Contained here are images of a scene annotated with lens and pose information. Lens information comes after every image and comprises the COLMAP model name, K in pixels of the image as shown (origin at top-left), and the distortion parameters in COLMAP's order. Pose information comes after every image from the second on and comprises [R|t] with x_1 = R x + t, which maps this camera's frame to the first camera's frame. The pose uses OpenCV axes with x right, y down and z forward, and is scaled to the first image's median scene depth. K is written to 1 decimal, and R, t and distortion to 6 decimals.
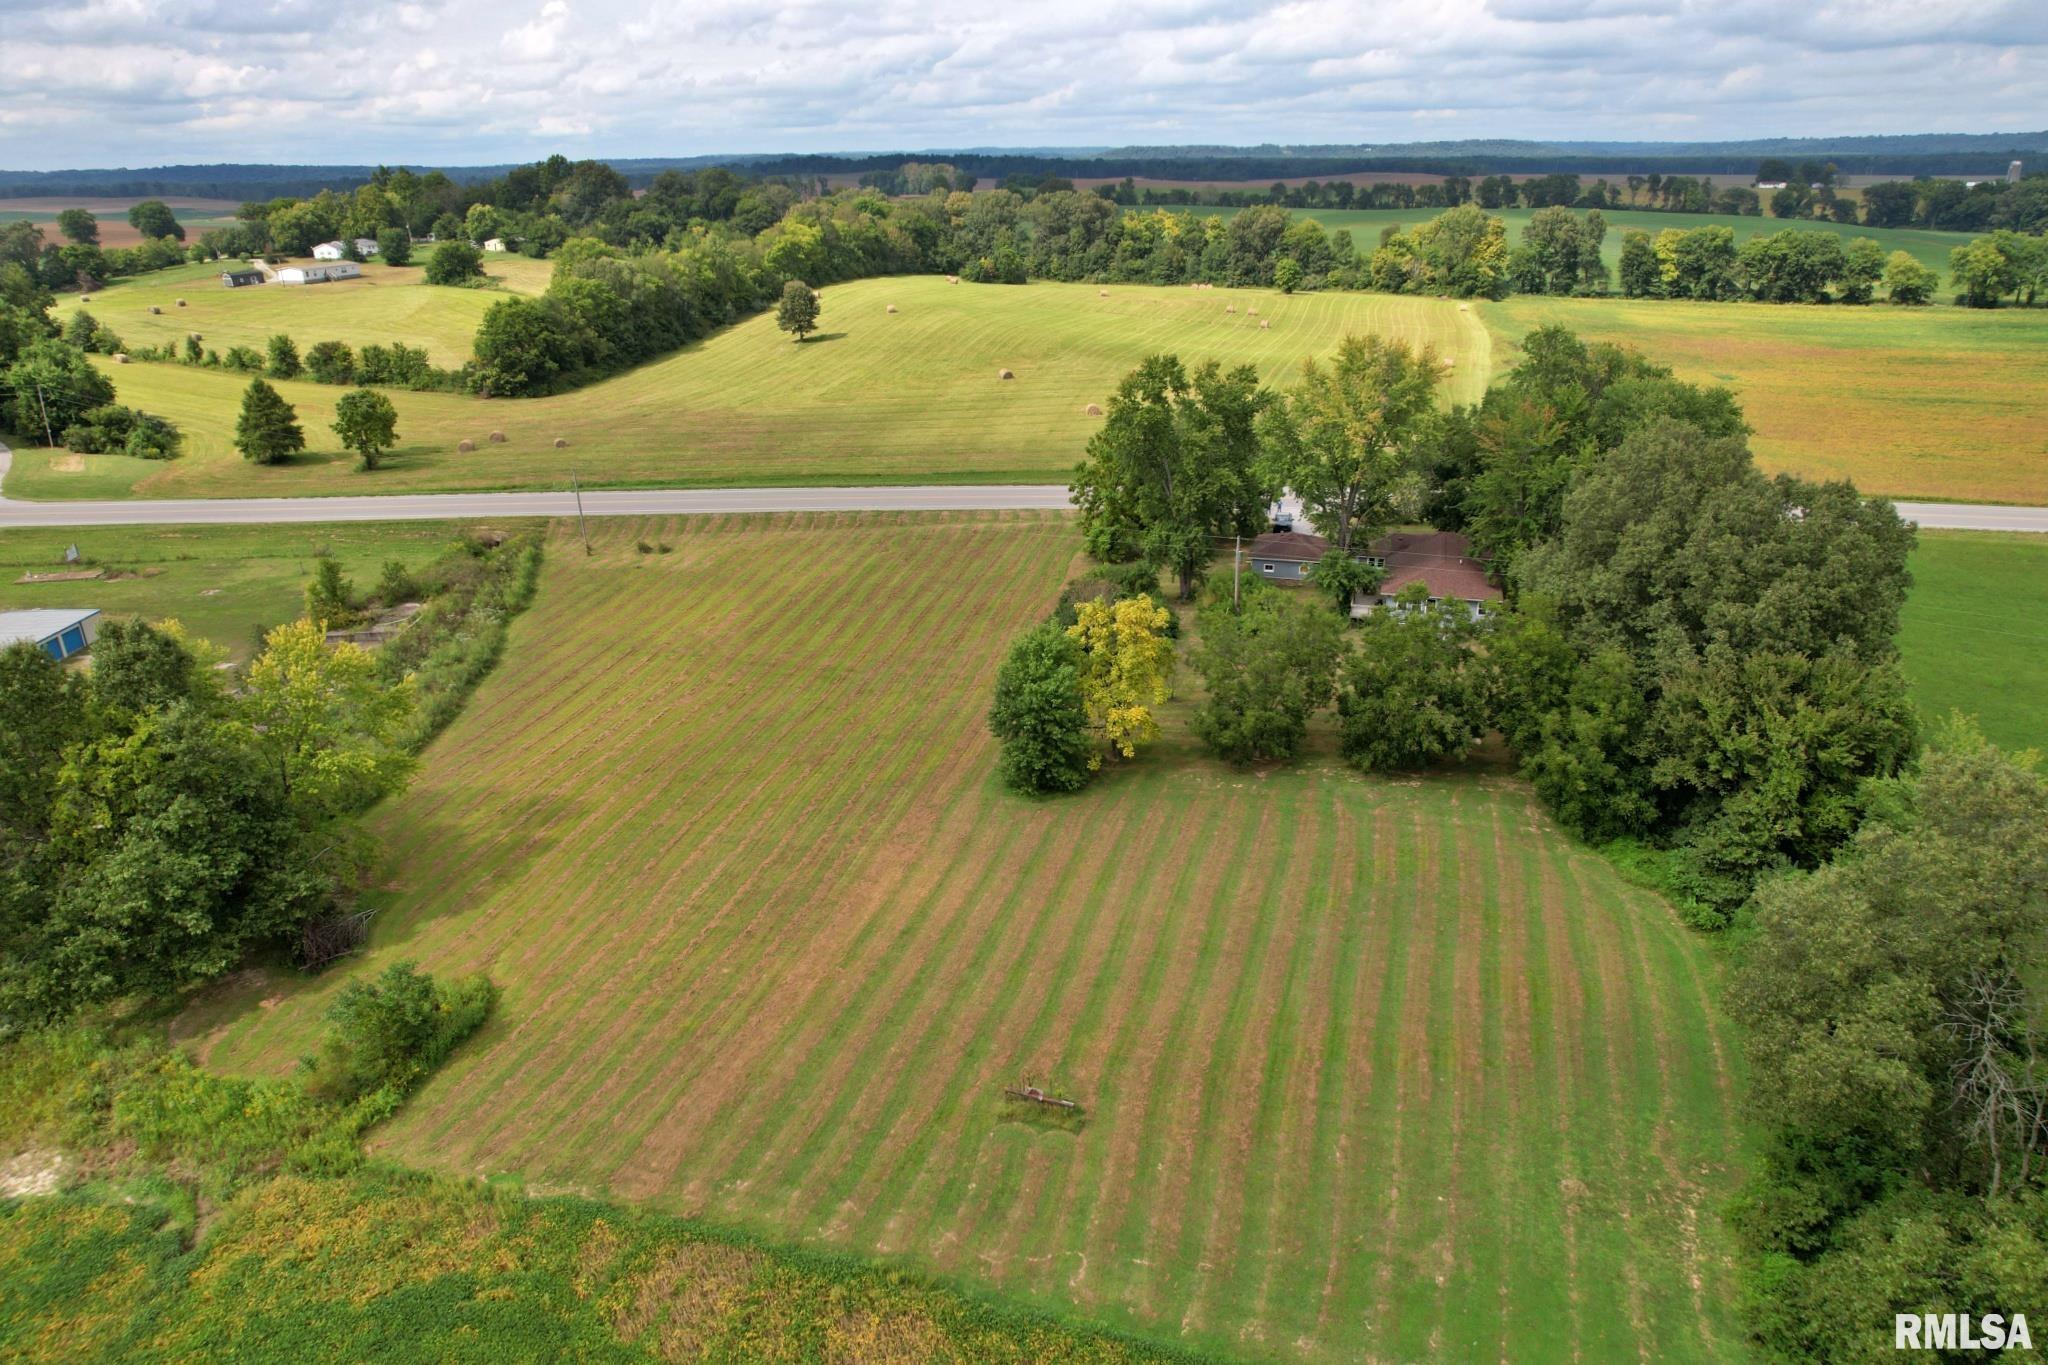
lens RADIAL K [[1379.5, 0, 1028.4], [0, 1379.5, 680.7], [0, 0, 1]] dist [-0.028500, 0.004470]
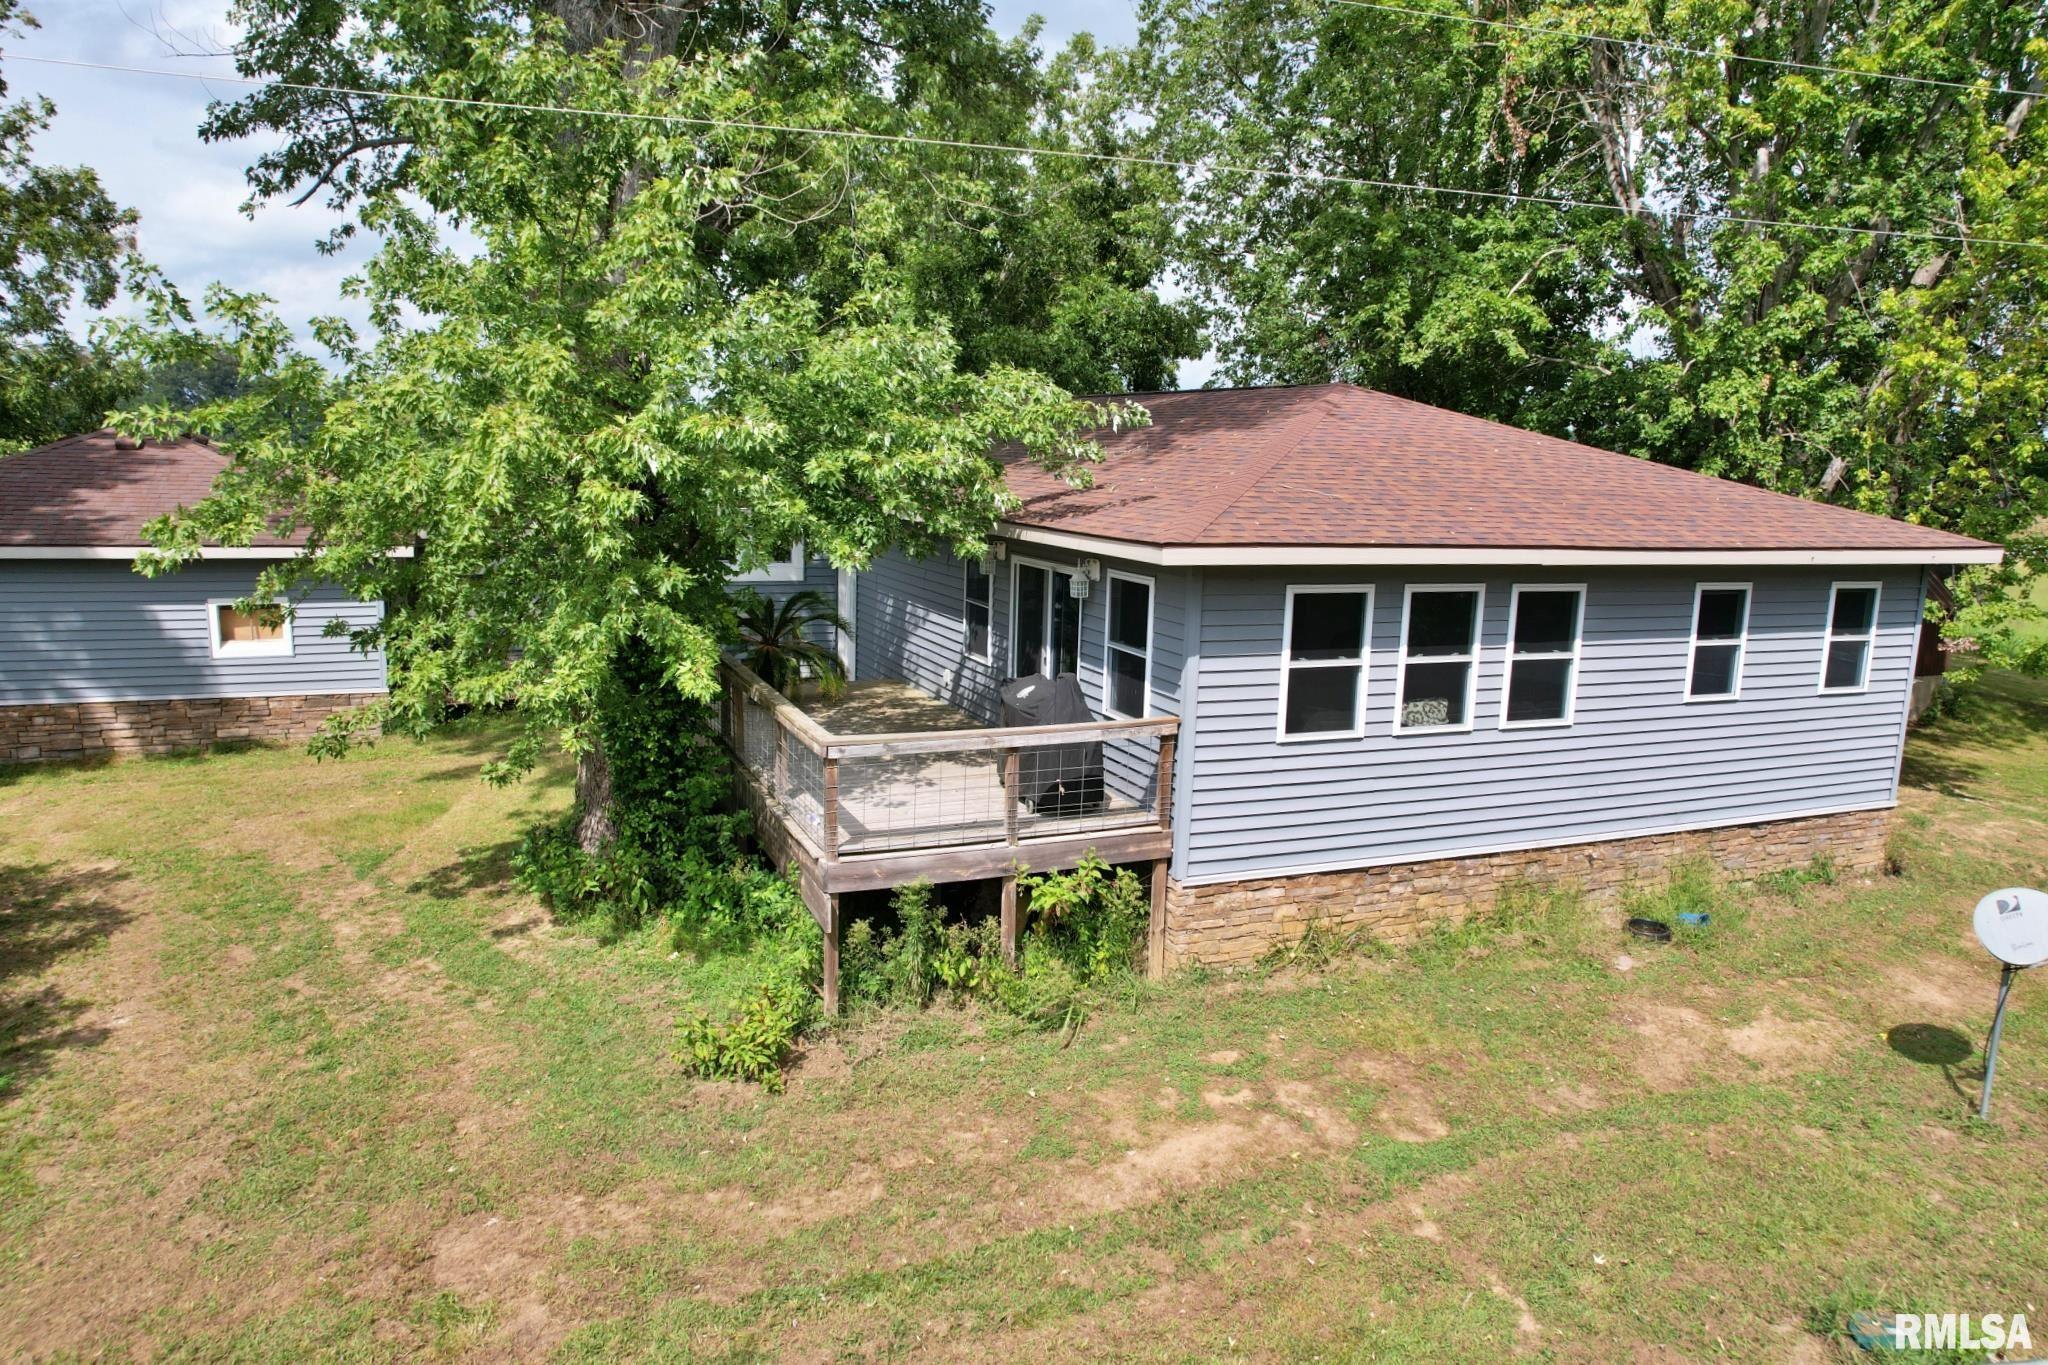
lens RADIAL K [[1379.5, 0, 1021.2], [0, 1379.5, 683.6], [0, 0, 1]] dist [-0.028500, 0.004470]
pose [[0.783333, -0.066395, 0.618047, 0.196886], [0.200696, 0.968044, -0.150375, -0.045289], [-0.588312, 0.241834, 0.771625, 0.949246]]
